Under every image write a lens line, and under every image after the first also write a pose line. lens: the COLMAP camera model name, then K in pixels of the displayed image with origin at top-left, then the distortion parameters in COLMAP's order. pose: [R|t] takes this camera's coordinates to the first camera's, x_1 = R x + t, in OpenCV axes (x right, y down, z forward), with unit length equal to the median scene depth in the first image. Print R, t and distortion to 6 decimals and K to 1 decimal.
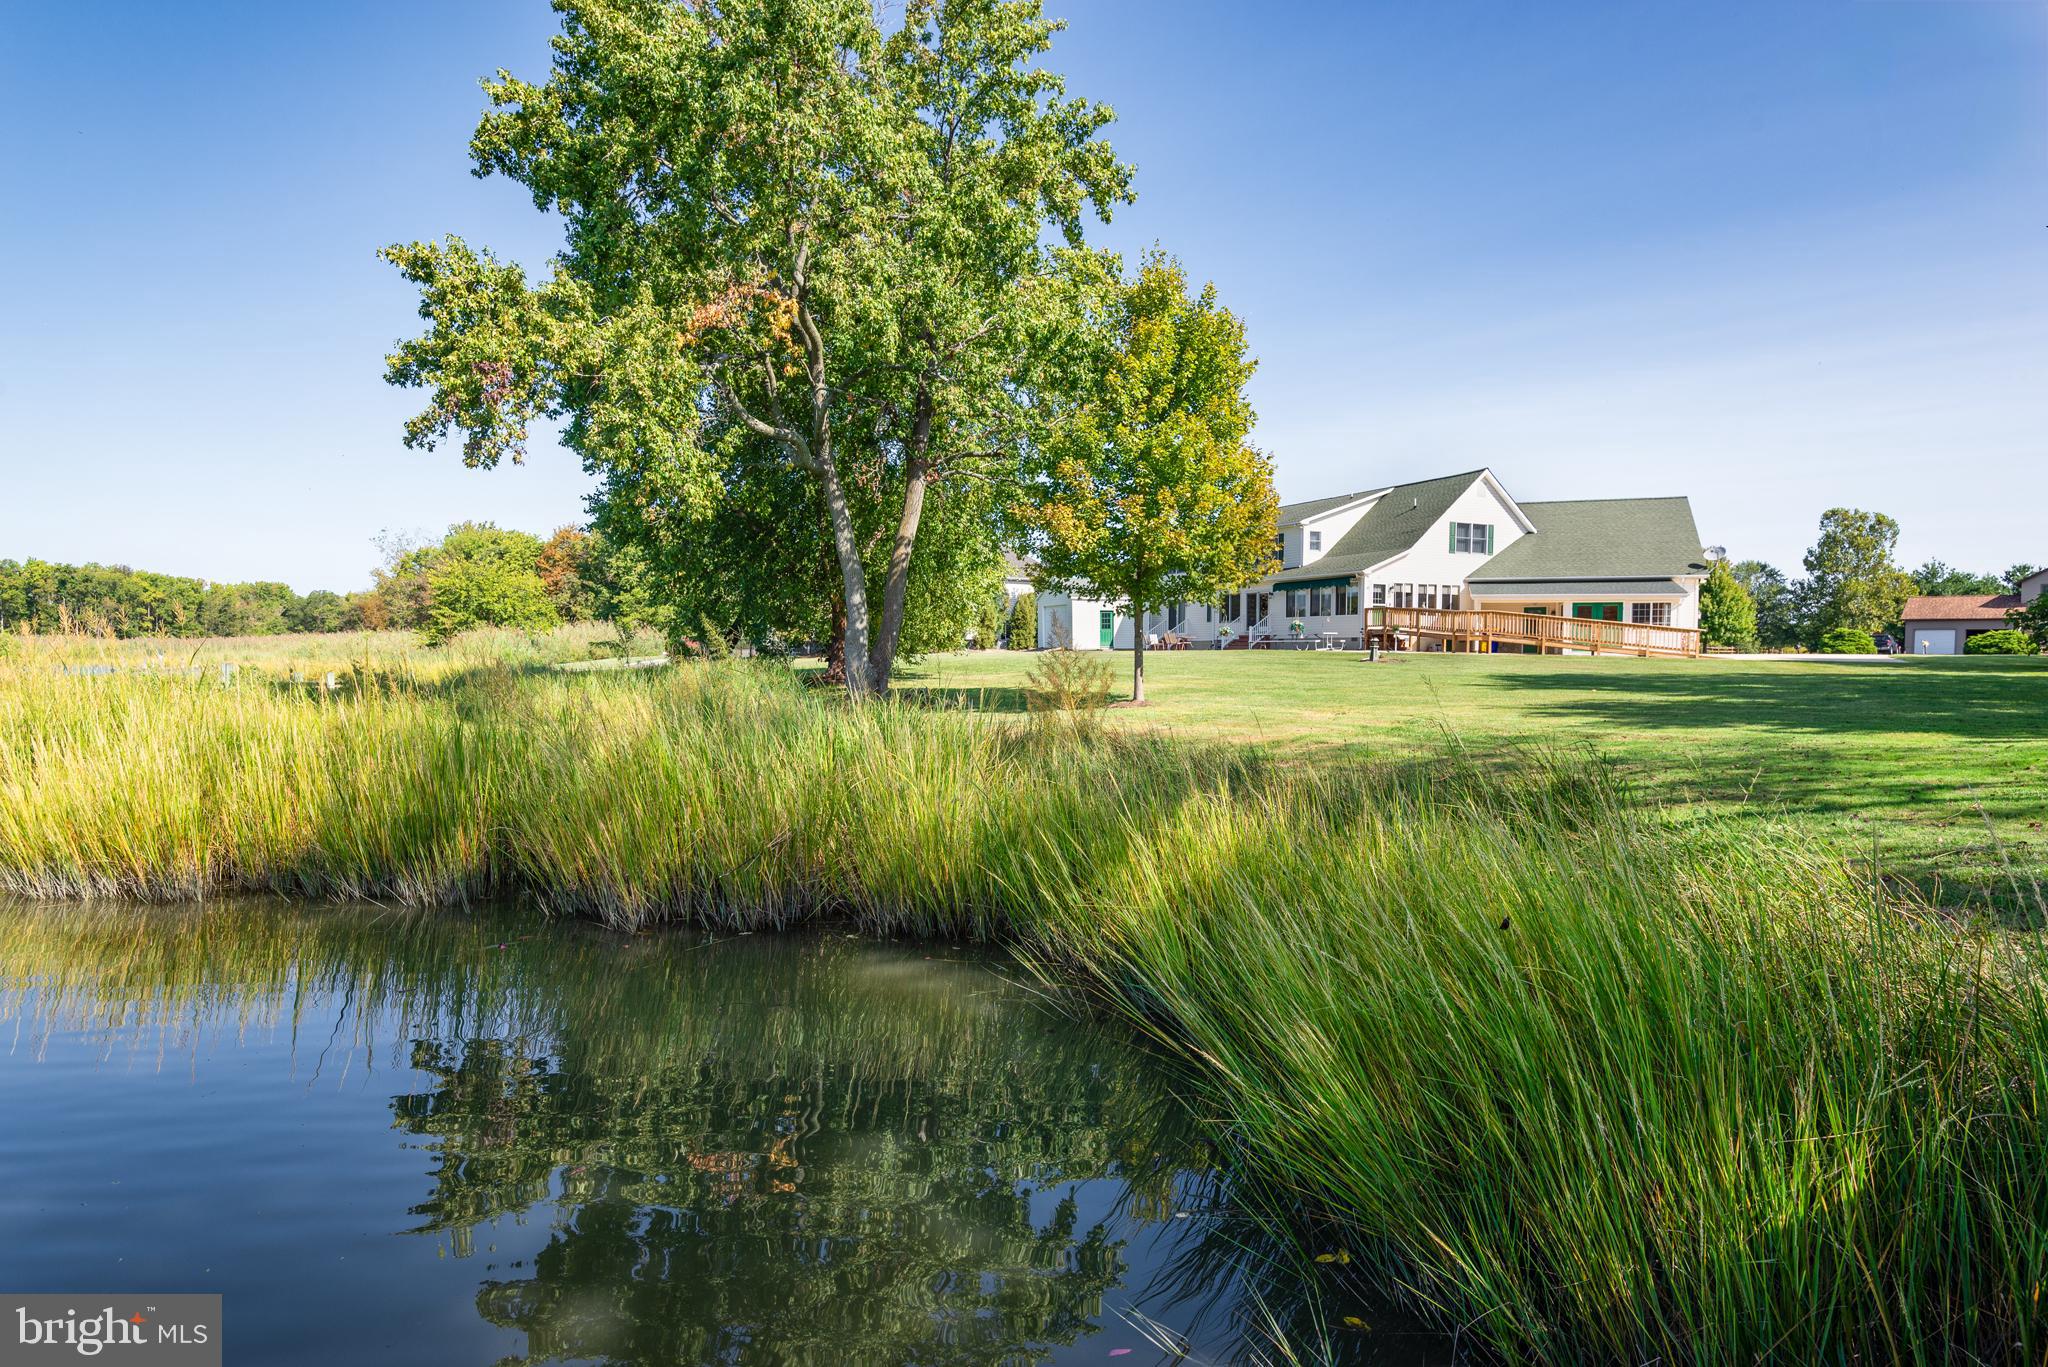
lens RADIAL K [[1133.3, 0, 1017.7], [0, 1133.3, 679.4], [0, 0, 1]] dist [0.007211, 0.000243]
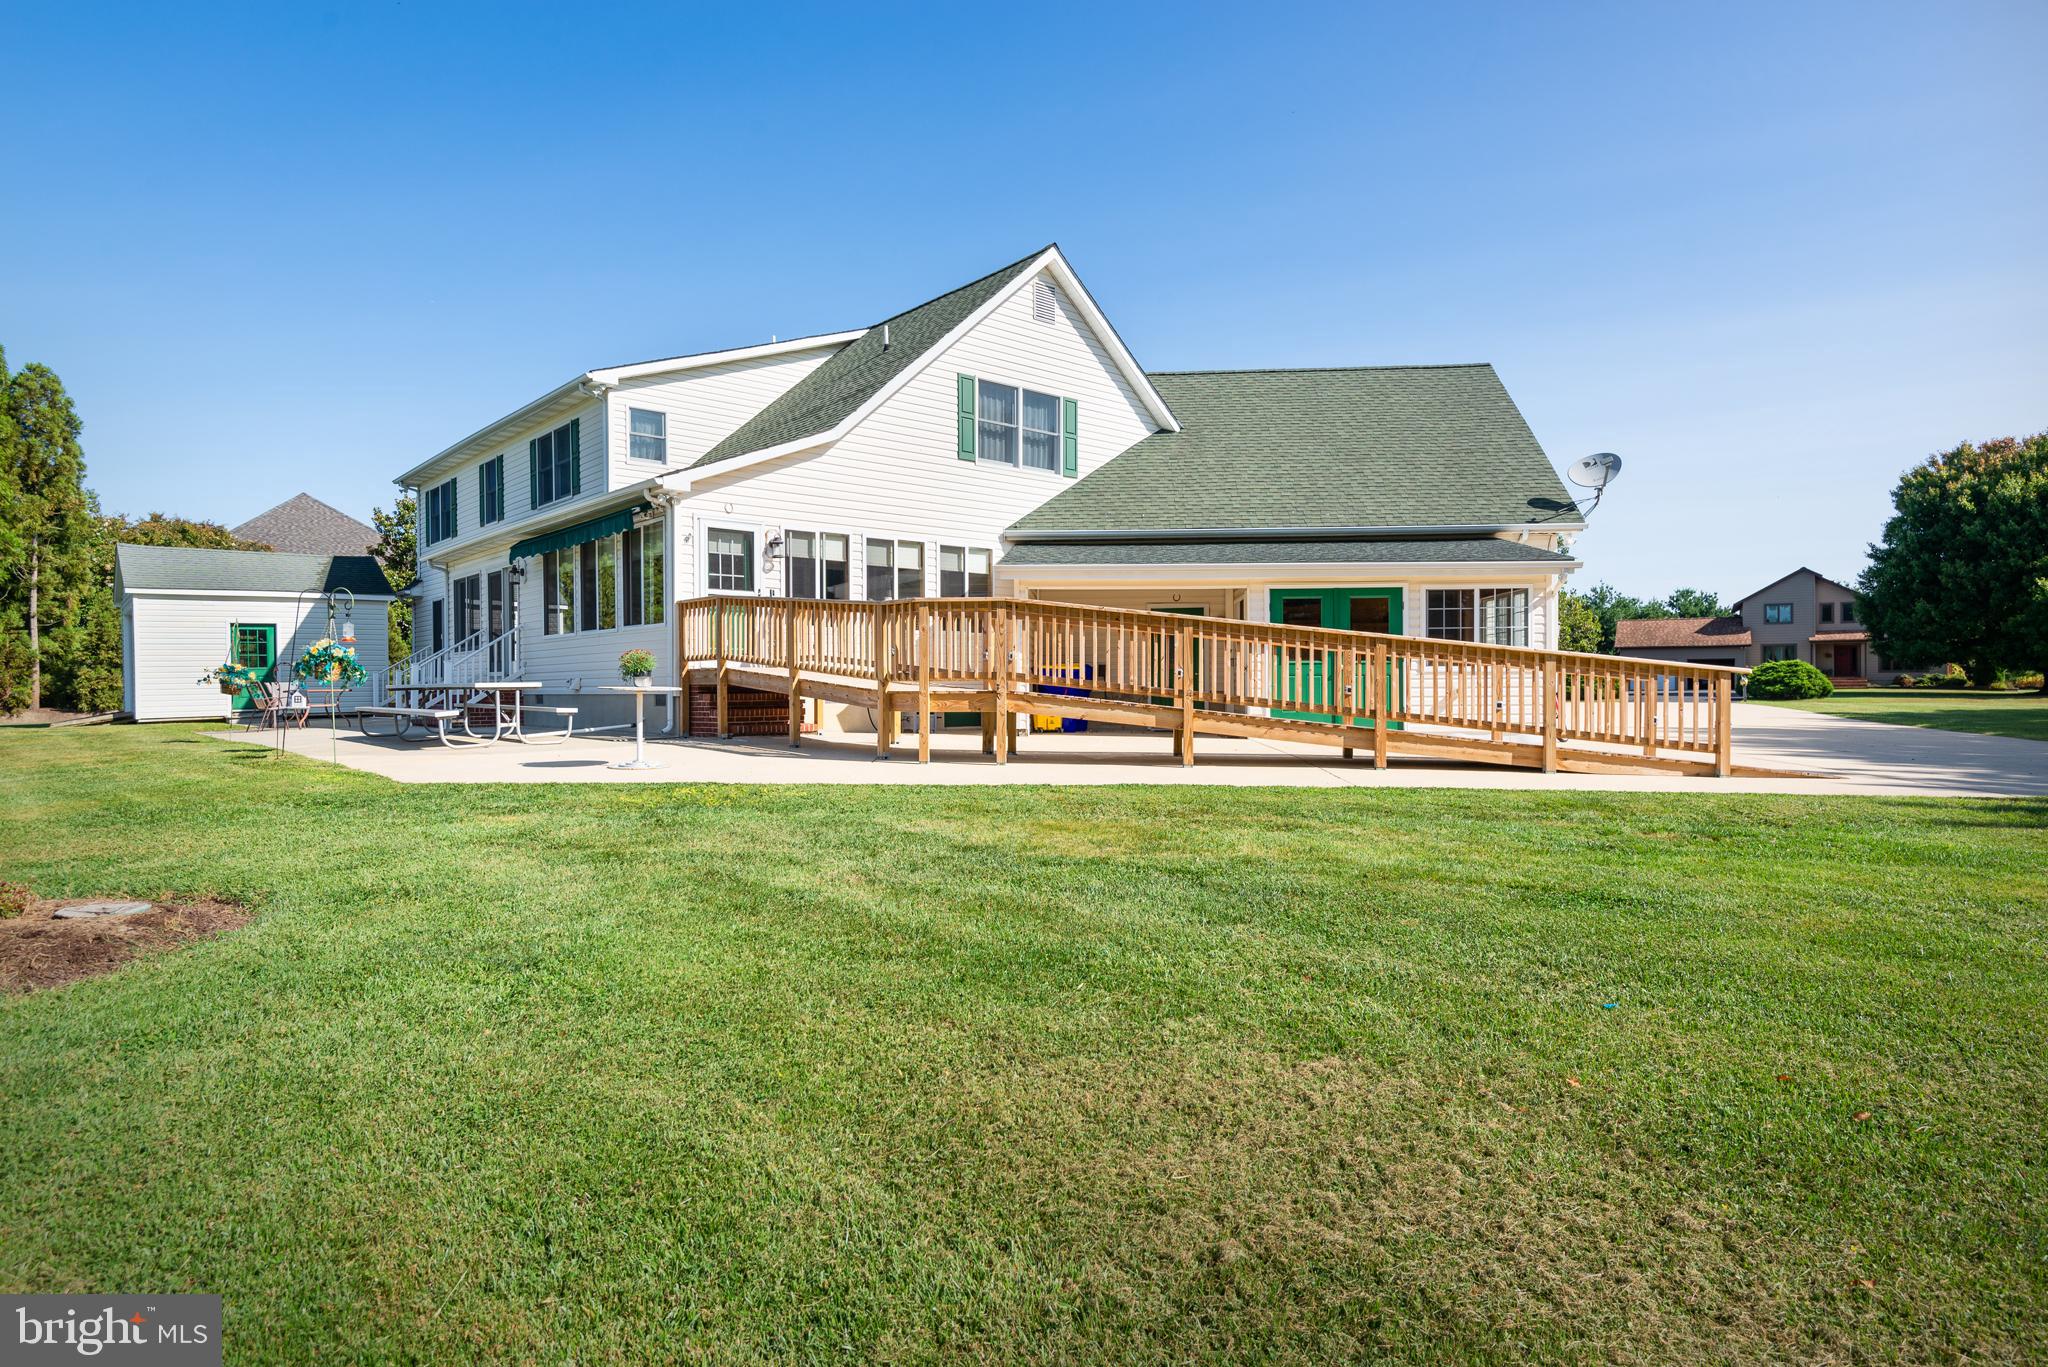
lens RADIAL K [[1133.3, 0, 1023.4], [0, 1133.3, 690.1], [0, 0, 1]] dist [0.007211, 0.000243]
pose [[0.965251, -0.010544, 0.261110, 0.301362], [0.015334, 0.999749, -0.016313, -0.029546], [-0.260873, 0.019750, 0.965171, 0.634741]]
